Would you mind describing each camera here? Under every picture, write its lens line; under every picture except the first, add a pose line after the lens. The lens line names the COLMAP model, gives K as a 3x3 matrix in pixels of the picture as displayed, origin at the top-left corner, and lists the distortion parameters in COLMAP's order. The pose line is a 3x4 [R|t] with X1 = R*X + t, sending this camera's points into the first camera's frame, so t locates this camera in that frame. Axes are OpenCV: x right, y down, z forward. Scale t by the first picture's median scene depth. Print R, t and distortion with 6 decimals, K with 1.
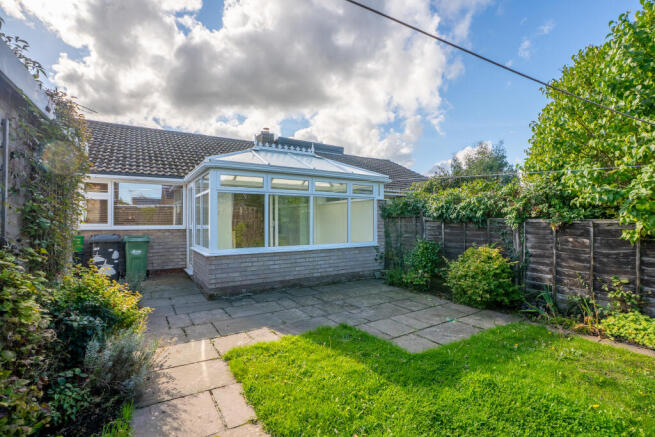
lens RADIAL K [[312.5, 0, 324.9], [0, 312.5, 219.1], [0, 0, 1]] dist [-0.061853, 0.023810]
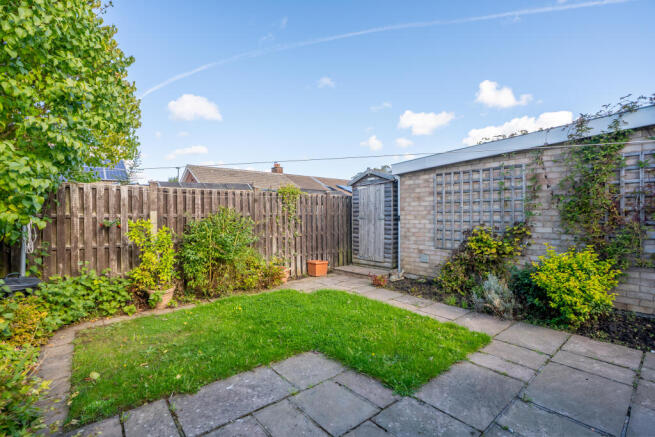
lens RADIAL K [[305.7, 0, 326.4], [0, 305.7, 217.1], [0, 0, 1]] dist [-0.071193, 0.026349]
pose [[-0.990130, 0.003019, -0.140118, 0.268507], [0.002901, 0.999995, 0.001047, 0.009685], [0.140121, 0.000630, -0.990134, 1.375503]]
